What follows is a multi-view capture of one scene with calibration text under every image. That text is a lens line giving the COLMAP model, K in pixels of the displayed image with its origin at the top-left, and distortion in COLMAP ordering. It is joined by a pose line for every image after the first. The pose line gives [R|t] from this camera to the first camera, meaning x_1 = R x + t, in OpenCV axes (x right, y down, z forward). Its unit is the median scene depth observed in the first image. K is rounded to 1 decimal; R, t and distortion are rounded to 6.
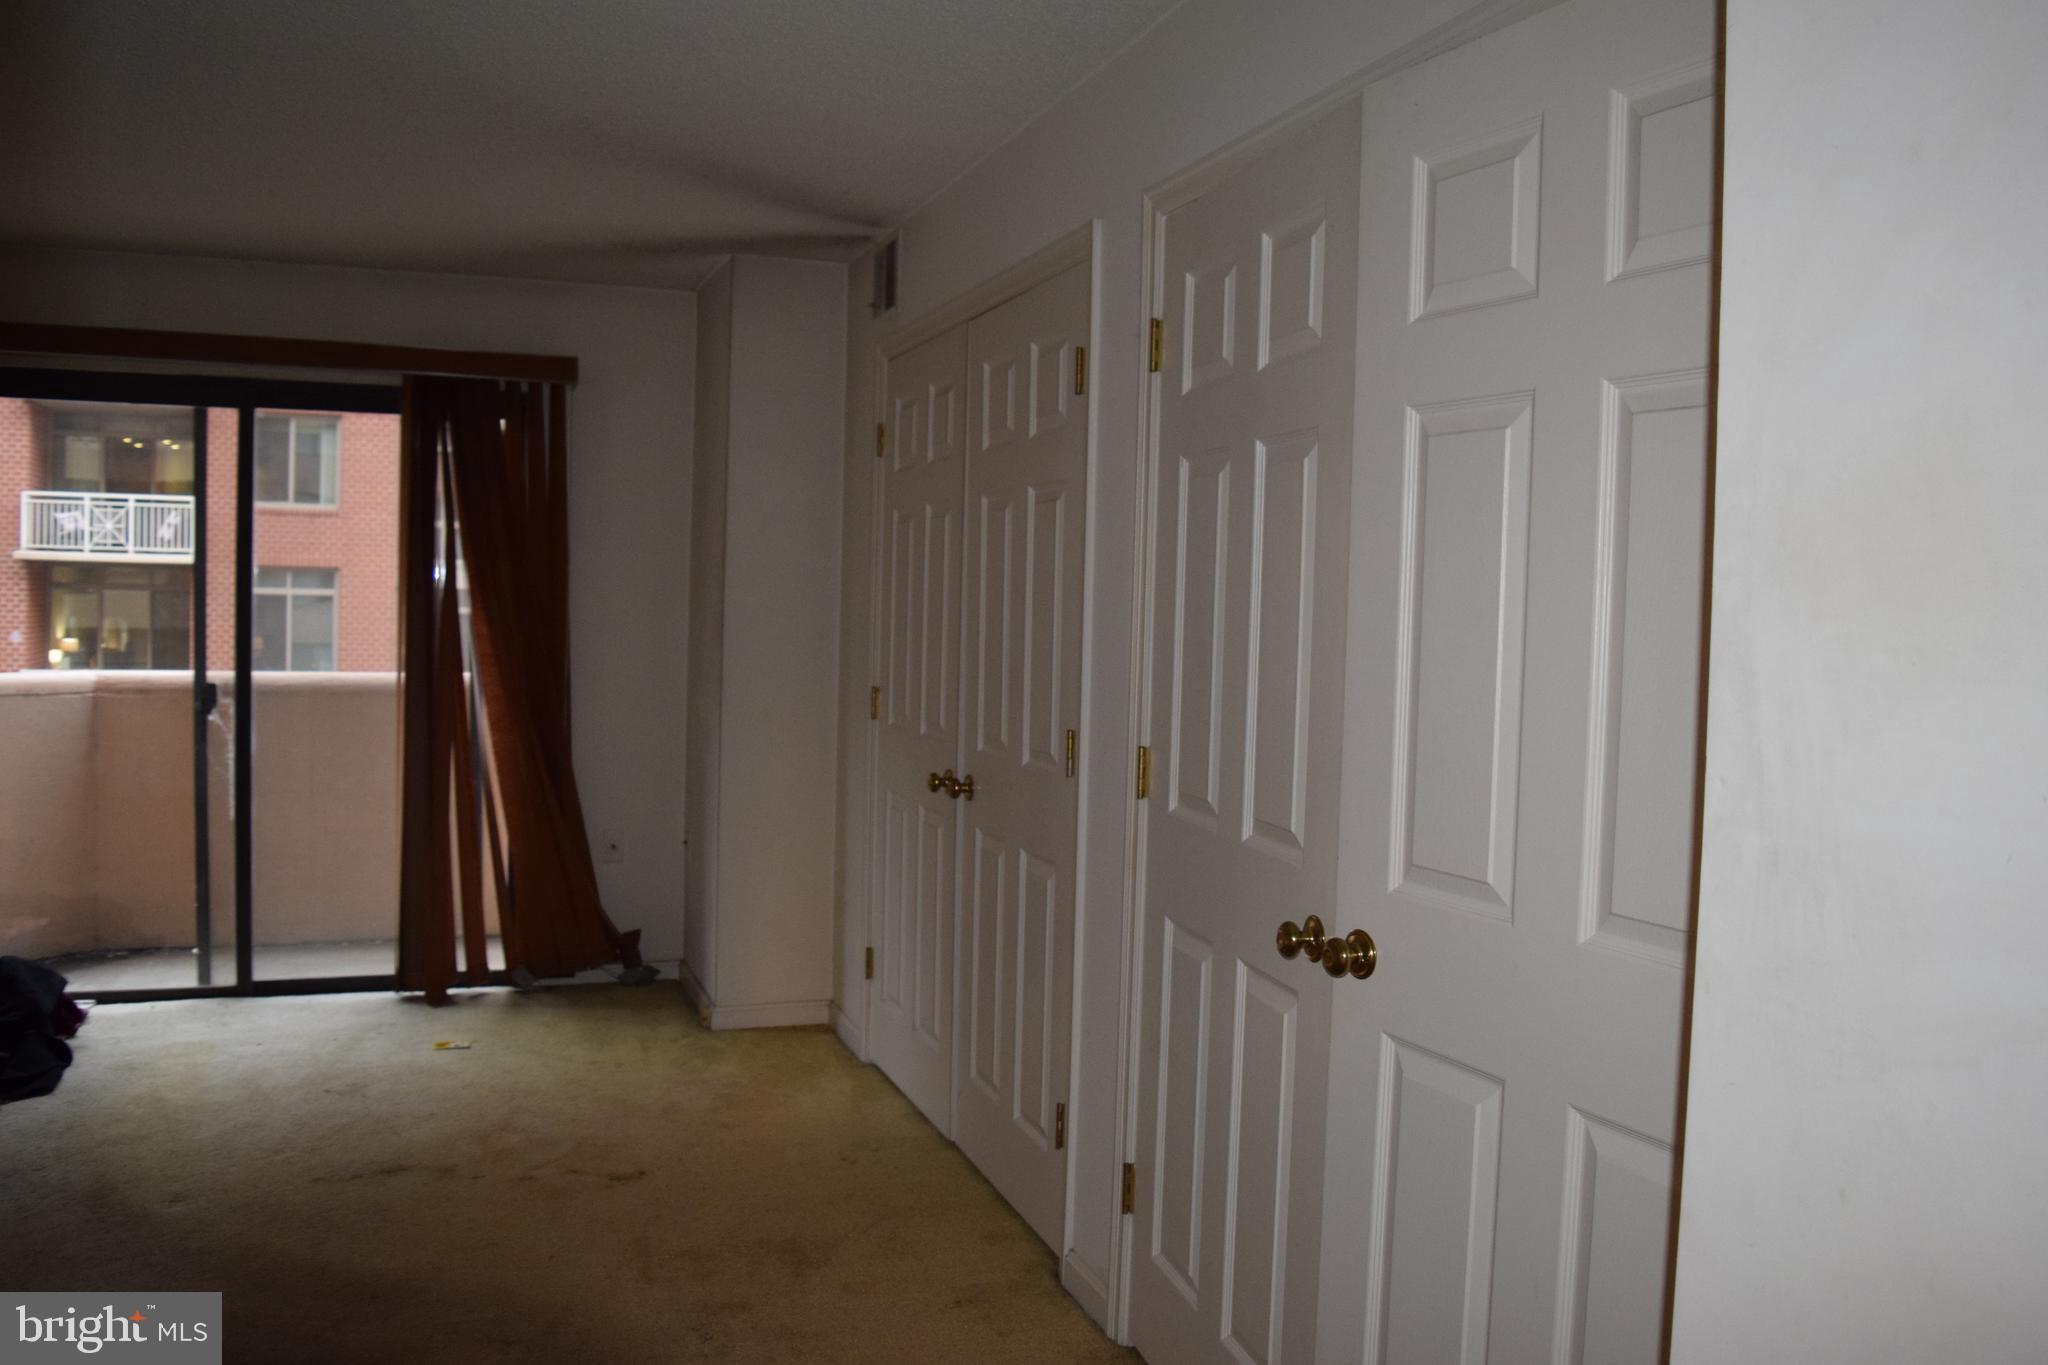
lens RADIAL K [[1593.1, 0, 1015.3], [0, 1593.1, 668.6], [0, 0, 1]] dist [-0.094549, 0.018044]
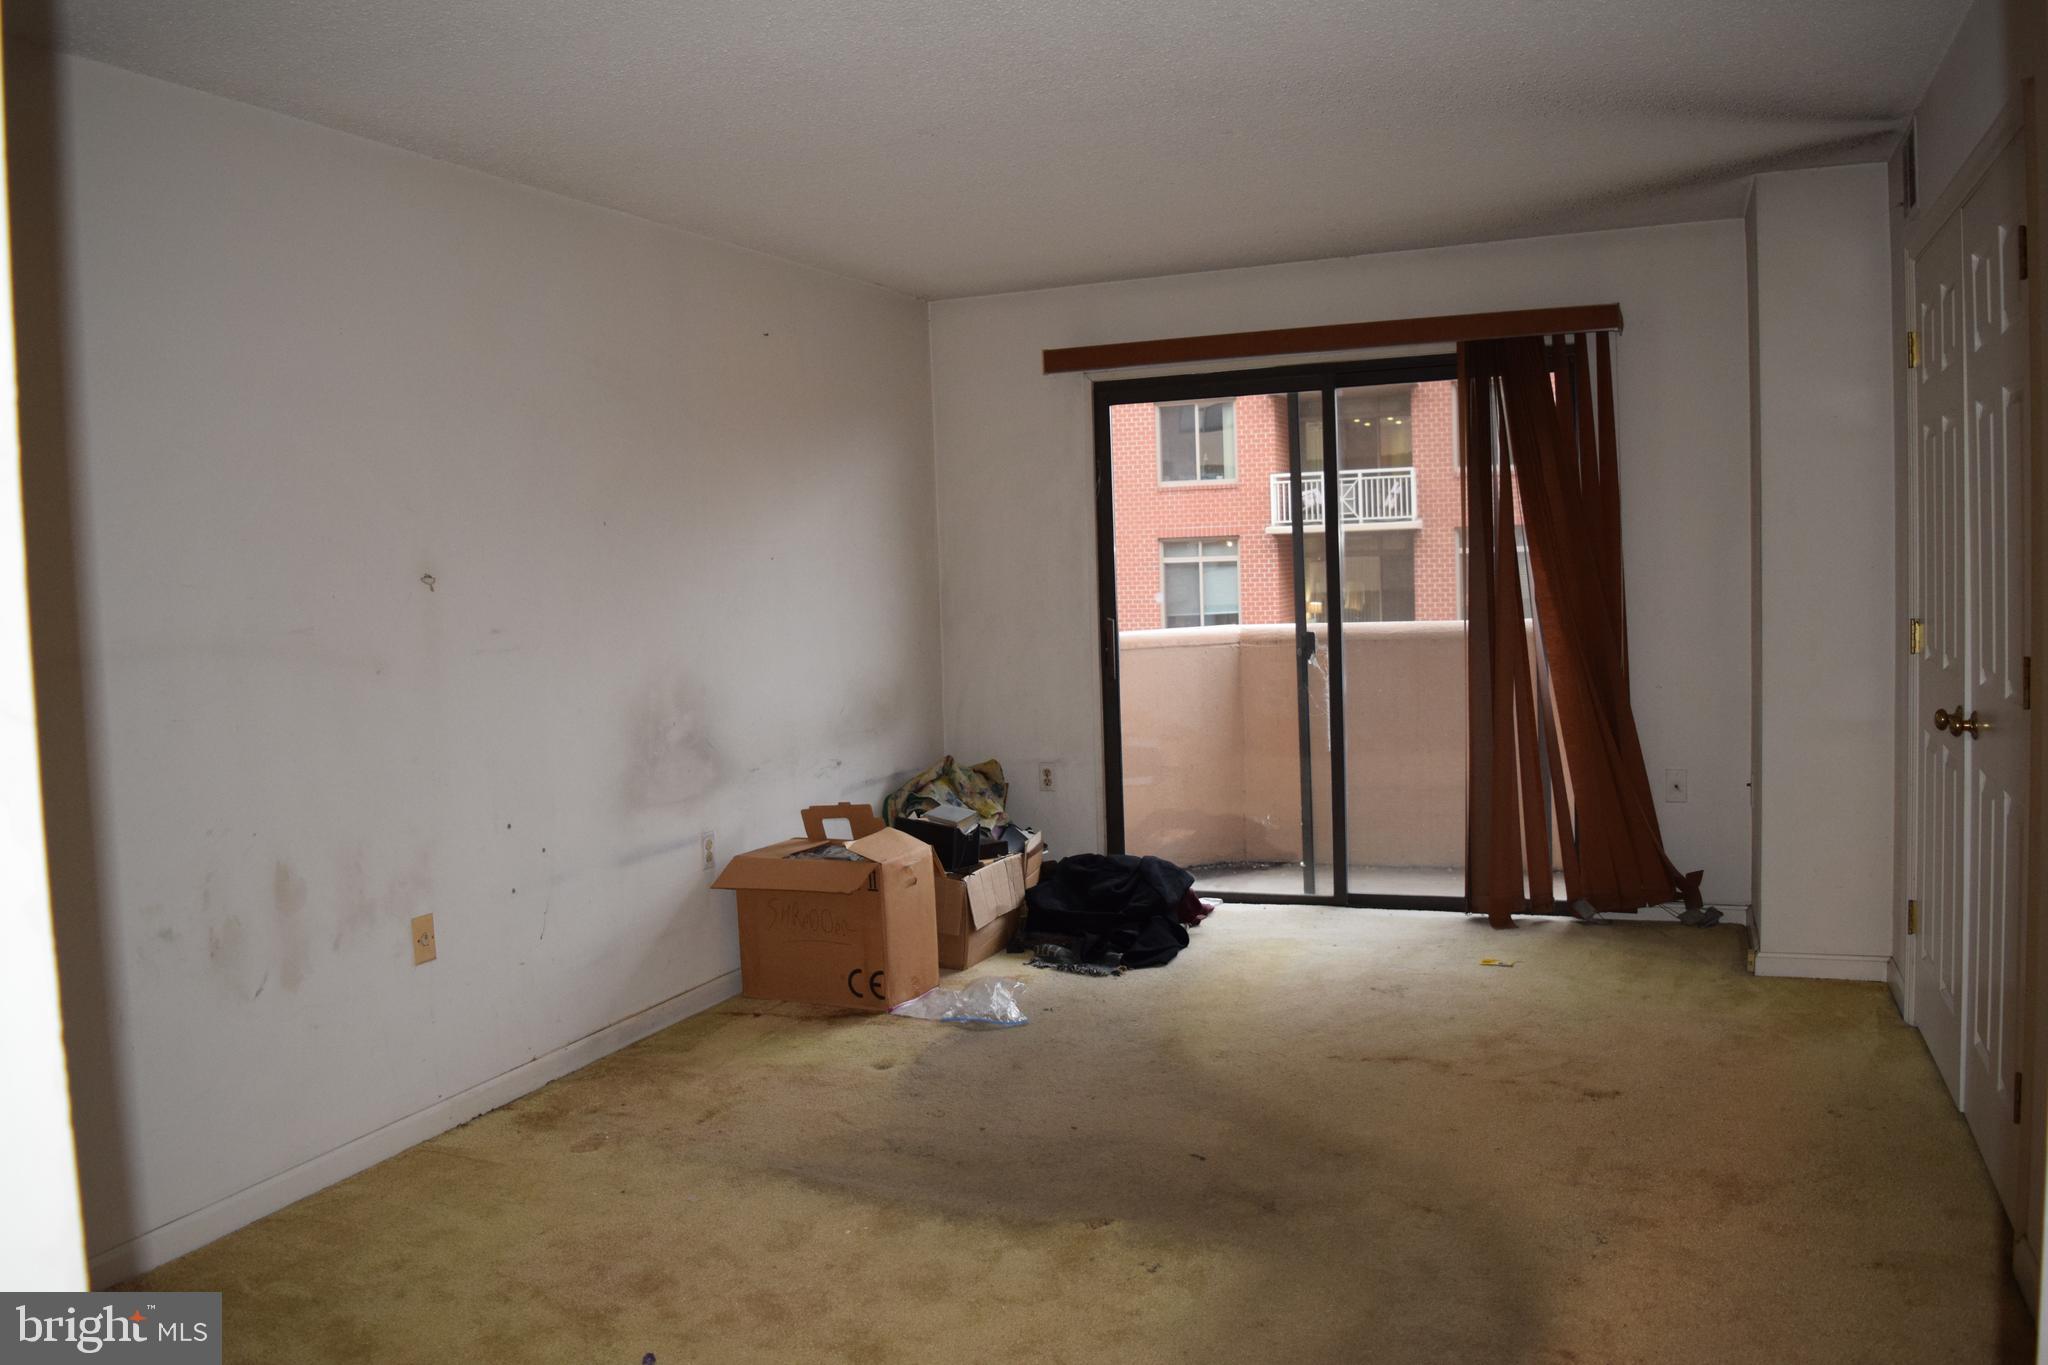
lens RADIAL K [[1593.1, 0, 1015.3], [0, 1593.1, 668.6], [0, 0, 1]] dist [-0.094549, 0.018044]
pose [[0.732686, -0.007128, -0.680529, 0.122044], [0.027481, 0.999439, 0.019119, 0.007845], [0.680012, -0.032710, 0.732471, -0.009447]]
